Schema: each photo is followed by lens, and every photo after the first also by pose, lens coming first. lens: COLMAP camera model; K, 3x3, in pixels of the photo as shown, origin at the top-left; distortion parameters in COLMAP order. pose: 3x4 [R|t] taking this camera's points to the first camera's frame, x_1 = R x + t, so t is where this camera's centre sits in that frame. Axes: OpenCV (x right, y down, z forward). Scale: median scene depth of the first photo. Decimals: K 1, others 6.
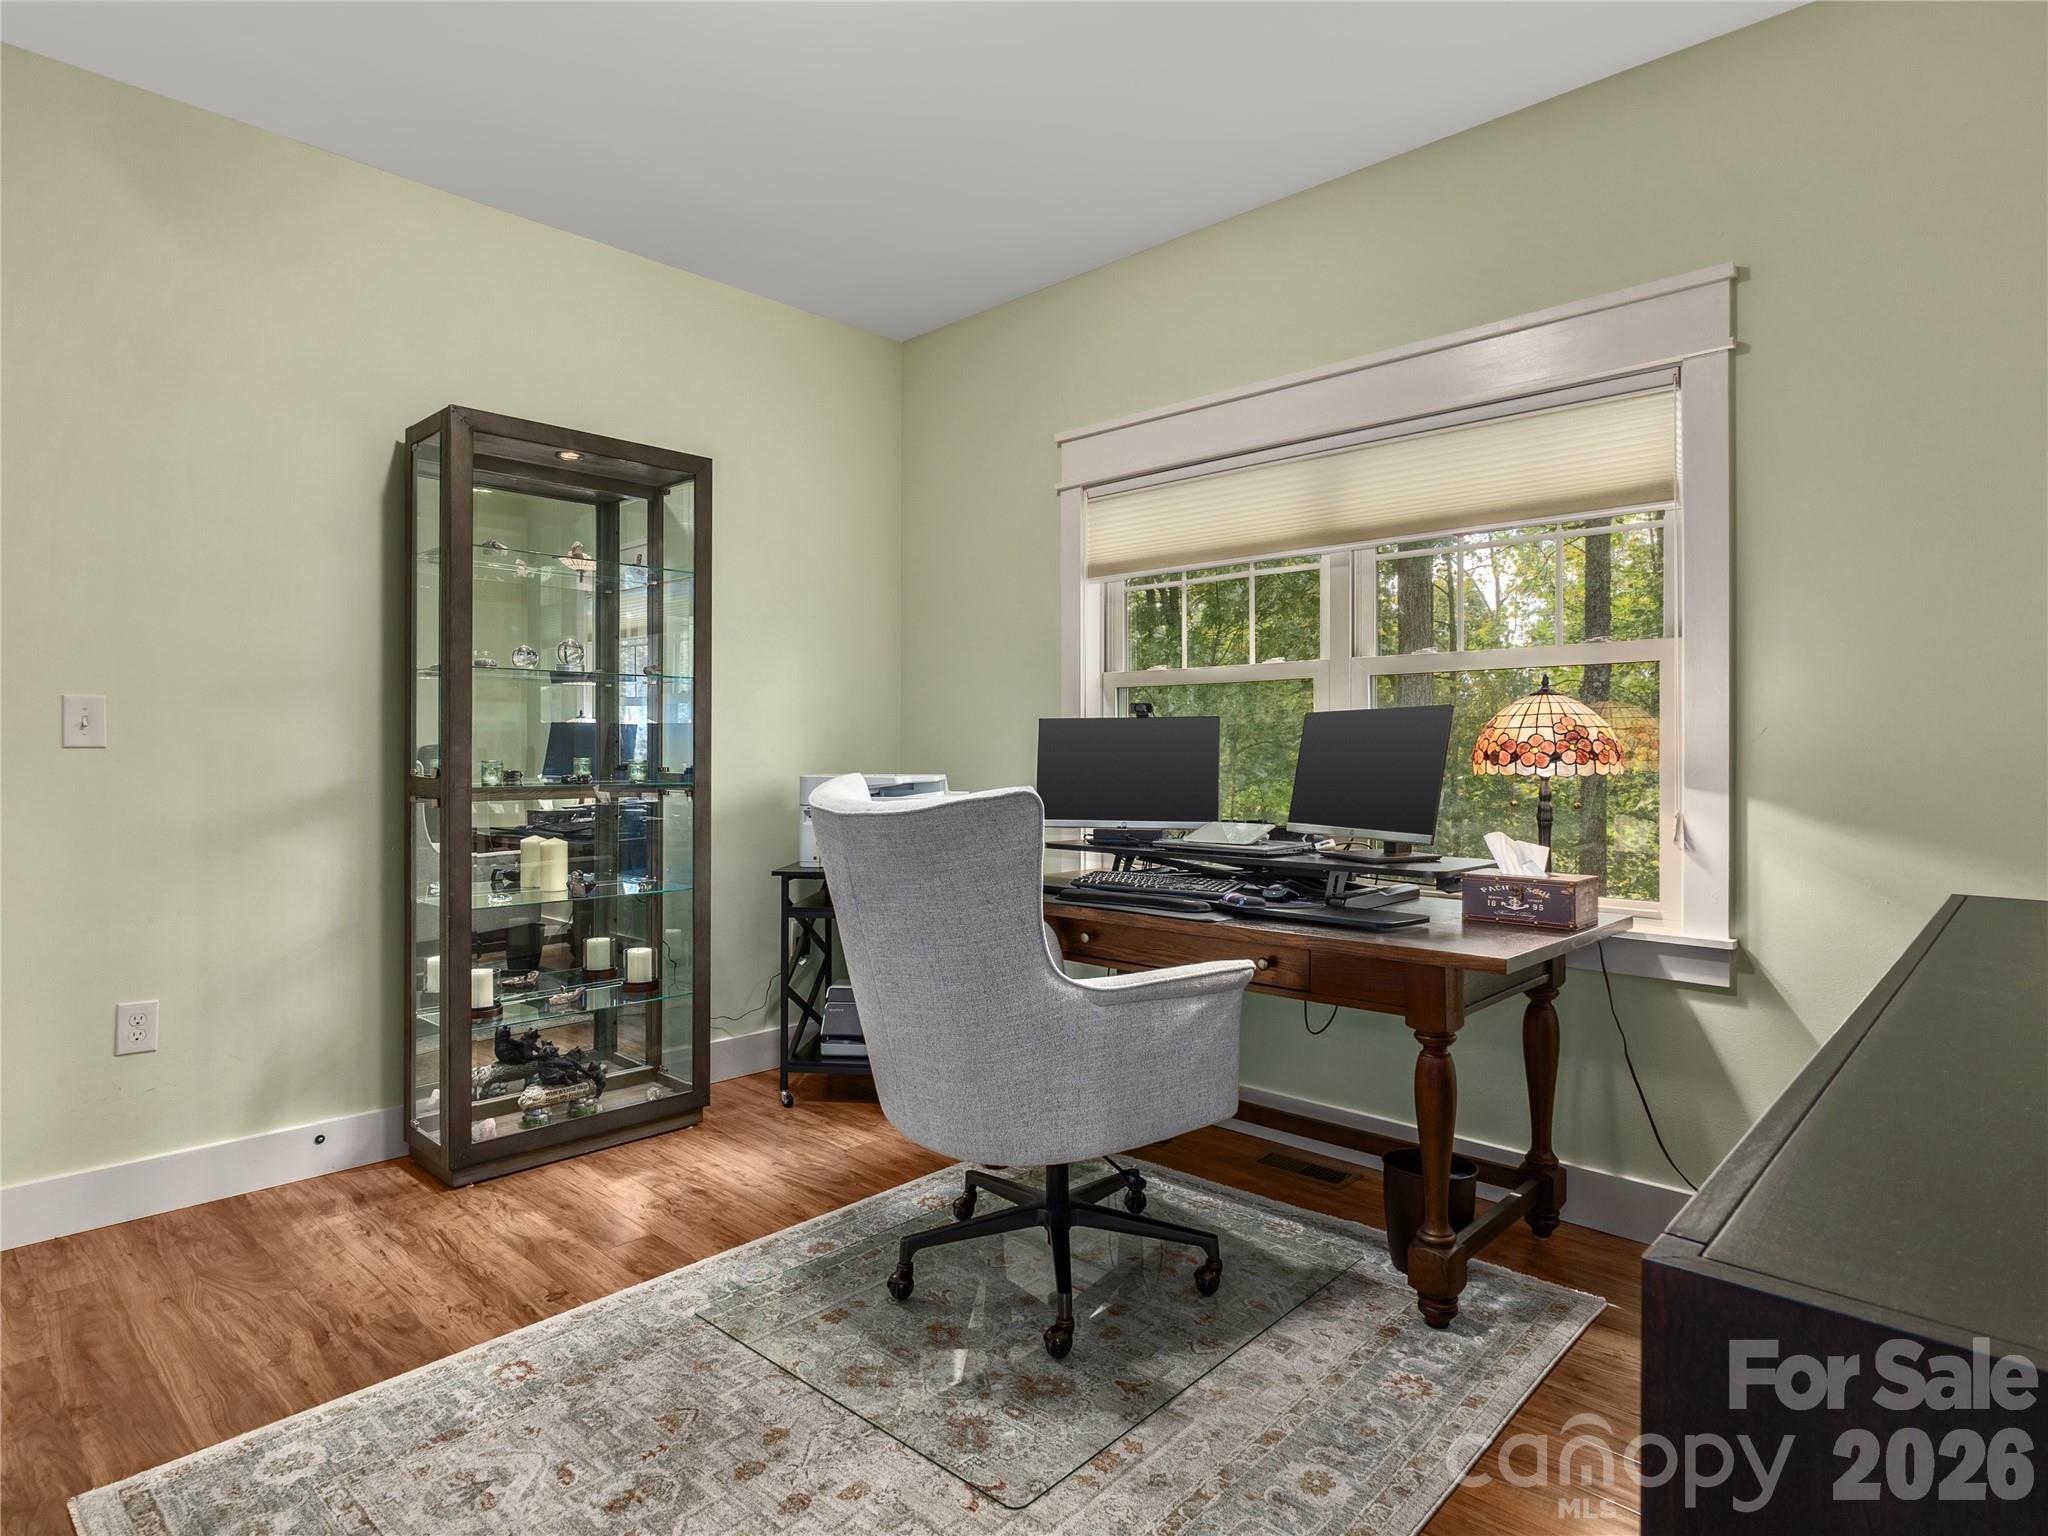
lens RADIAL K [[1142.1, 0, 1011.2], [0, 1142.1, 757.8], [0, 0, 1]] dist [-0.001298, 0.000026]
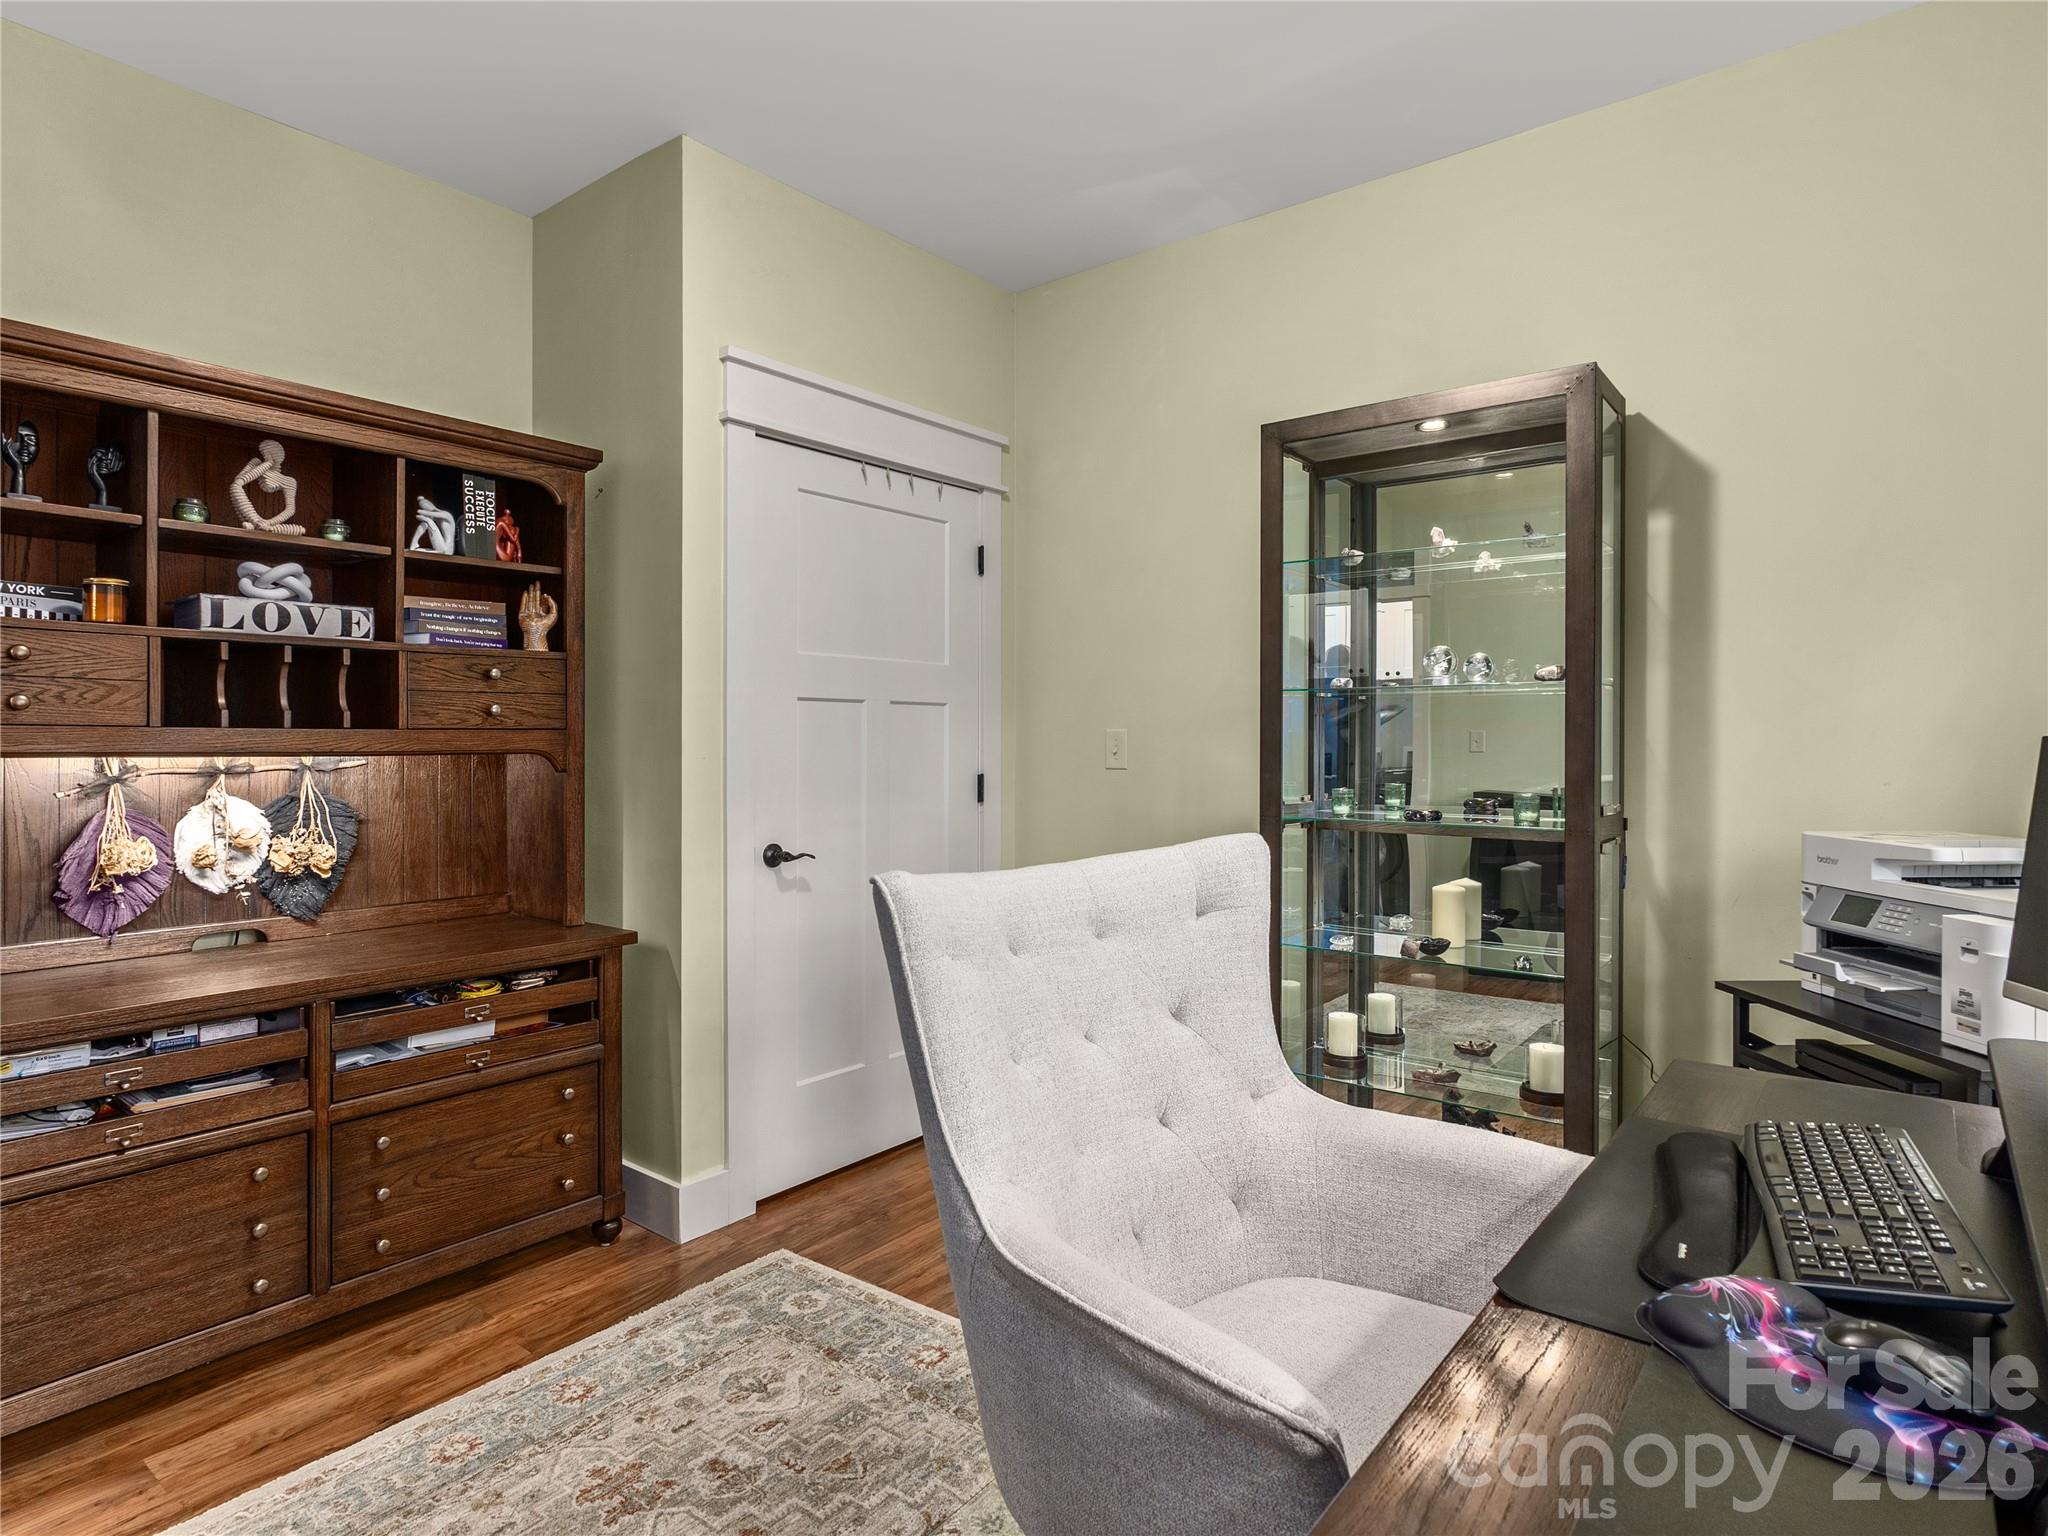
lens RADIAL K [[1142.1, 0, 1011.2], [0, 1142.1, 757.8], [0, 0, 1]] dist [-0.001298, 0.000026]
pose [[0.073989, 0.007113, -0.997234, 0.681572], [-0.006682, 0.999956, 0.006637, -0.040828], [0.997237, 0.006173, 0.074033, 1.042491]]
